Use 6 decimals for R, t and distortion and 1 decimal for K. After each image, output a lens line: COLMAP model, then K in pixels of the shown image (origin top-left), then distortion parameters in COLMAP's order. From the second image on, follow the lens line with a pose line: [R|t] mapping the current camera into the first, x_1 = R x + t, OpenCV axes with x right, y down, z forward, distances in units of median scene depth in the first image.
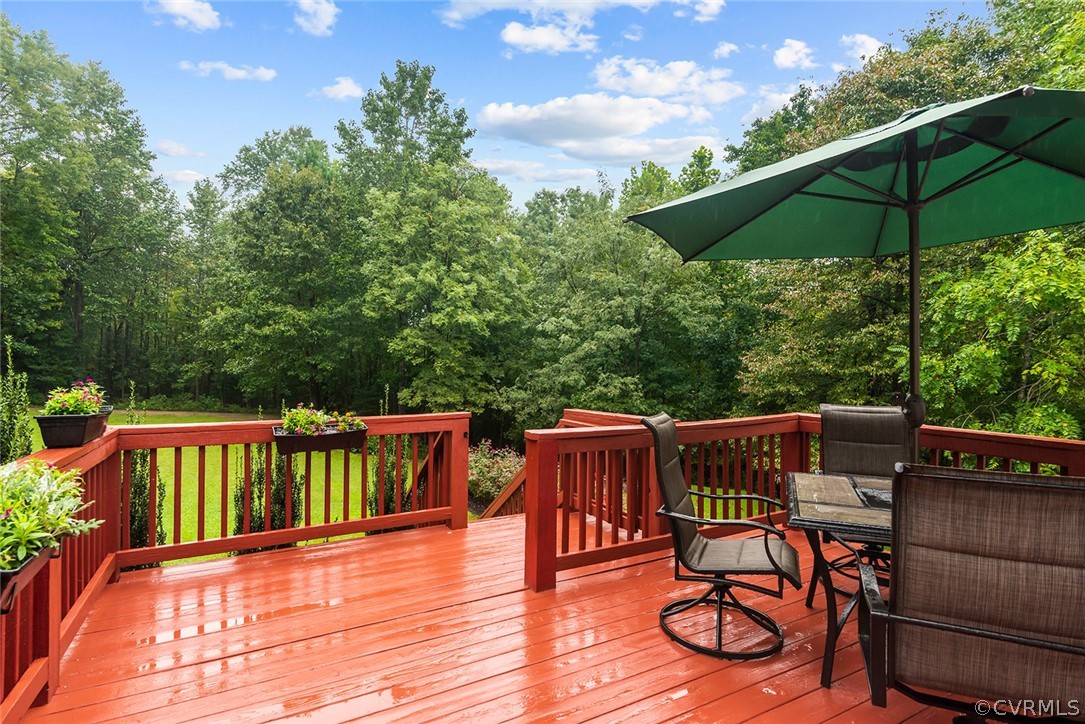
lens RADIAL K [[549.0, 0, 542.5], [0, 549.0, 362.0], [0, 0, 1]] dist [0.002176, -0.000033]
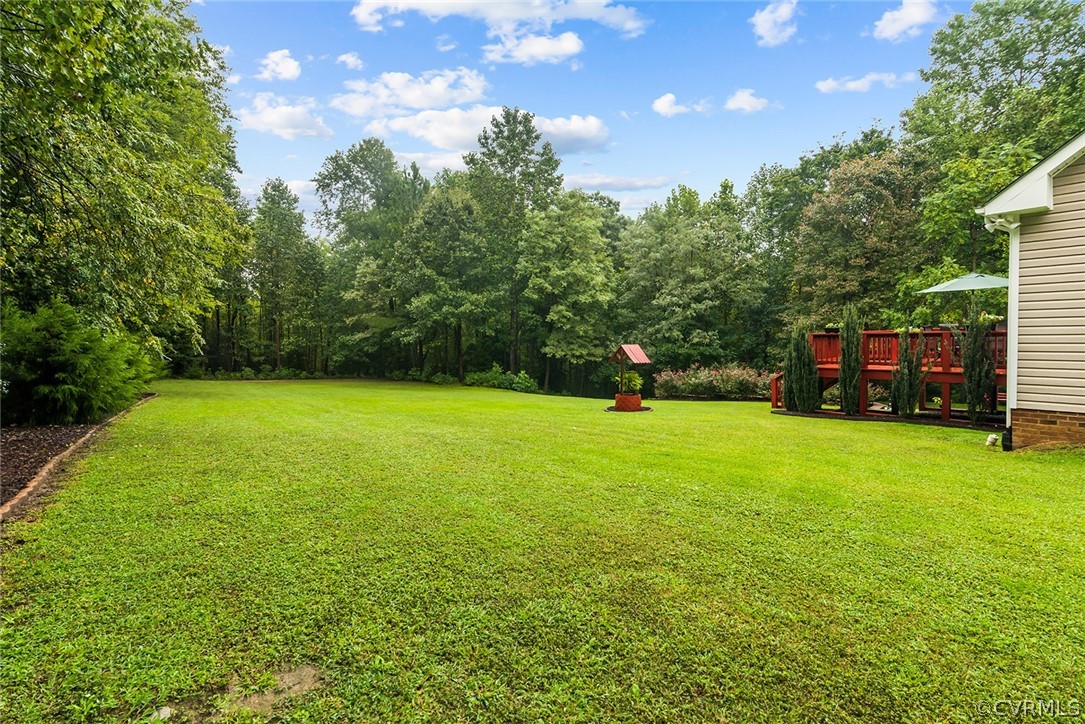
lens RADIAL K [[541.6, 0, 541.7], [0, 541.6, 340.1], [0, 0, 1]] dist [-0.001155, -0.000110]
pose [[0.983938, -0.040838, 0.173776, -0.562085], [0.037210, 0.999017, 0.024087, -0.004532], [-0.174589, -0.017234, 0.984491, -0.449295]]
